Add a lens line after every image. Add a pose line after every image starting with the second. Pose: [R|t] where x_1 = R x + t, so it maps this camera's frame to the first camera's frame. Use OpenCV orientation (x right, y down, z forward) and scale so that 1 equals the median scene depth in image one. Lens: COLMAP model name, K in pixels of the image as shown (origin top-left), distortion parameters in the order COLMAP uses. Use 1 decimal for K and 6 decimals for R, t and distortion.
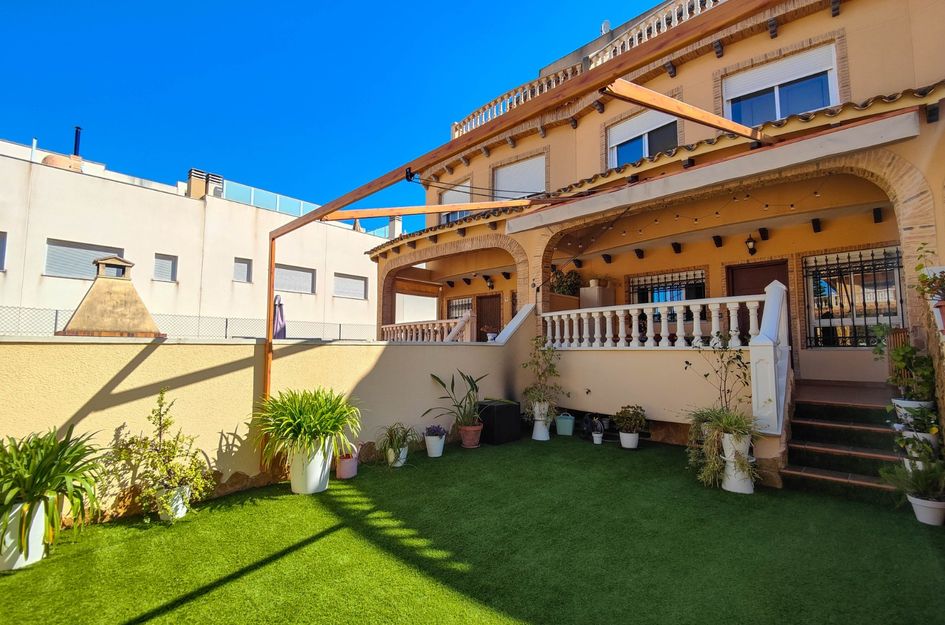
lens RADIAL K [[422.6, 0, 454.3], [0, 422.6, 312.7], [0, 0, 1]] dist [-0.003249, -0.006970]
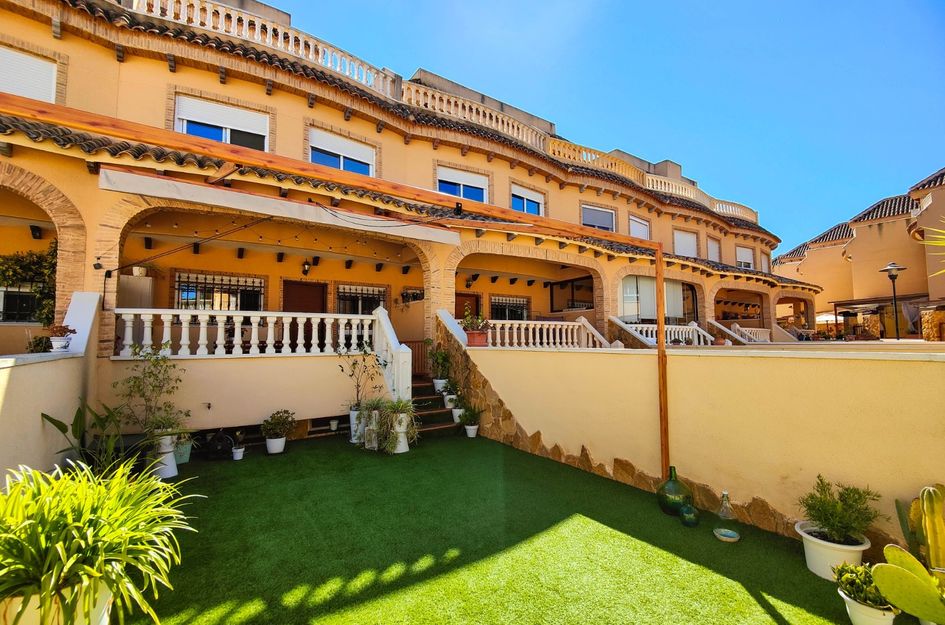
lens RADIAL K [[422.6, 0, 487.6], [0, 422.6, 308.7], [0, 0, 1]] dist [-0.003249, -0.006970]
pose [[0.136685, 0.072057, 0.987990, -0.443464], [-0.080960, 0.994827, -0.061355, -0.006397], [-0.987301, -0.071601, 0.141811, 0.289914]]
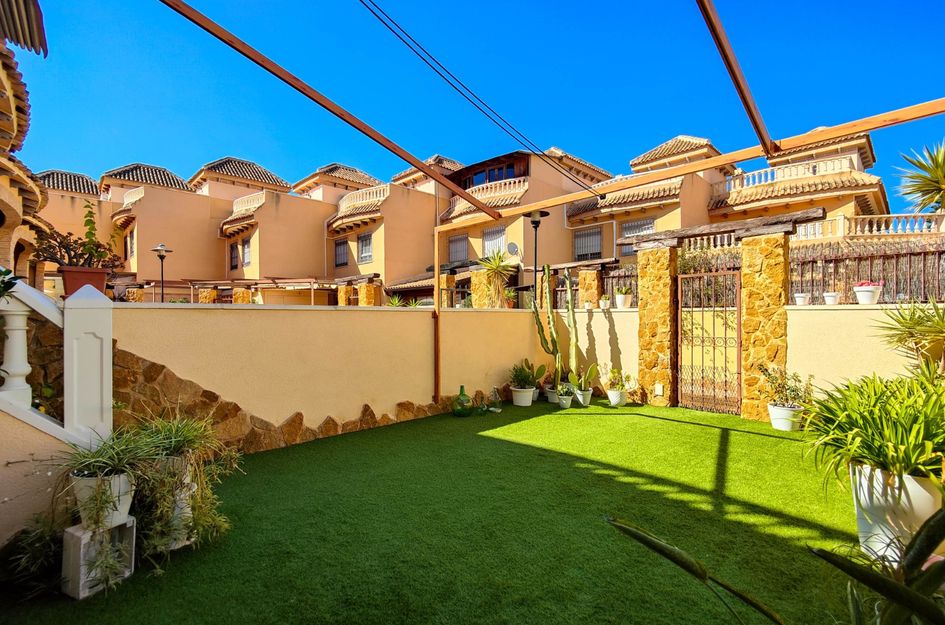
lens RADIAL K [[422.6, 0, 456.0], [0, 422.6, 317.8], [0, 0, 1]] dist [-0.003249, -0.006970]
pose [[-0.999570, 0.007479, 0.028349, 0.143469], [0.005312, 0.997113, -0.075747, 0.080976], [-0.028833, -0.075564, -0.996724, 0.911262]]
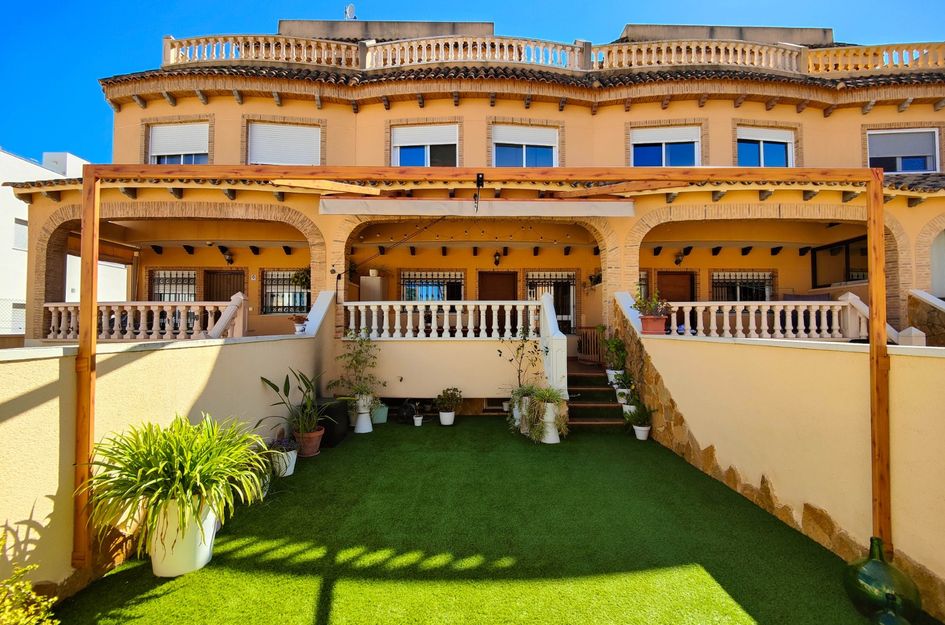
lens RADIAL K [[422.6, 0, 474.1], [0, 422.6, 310.7], [0, 0, 1]] dist [-0.003249, -0.006970]
pose [[0.687132, 0.024505, 0.726120, -0.308907], [-0.060856, 0.997860, 0.023913, -0.021925], [-0.723980, -0.060620, 0.687152, 0.128665]]
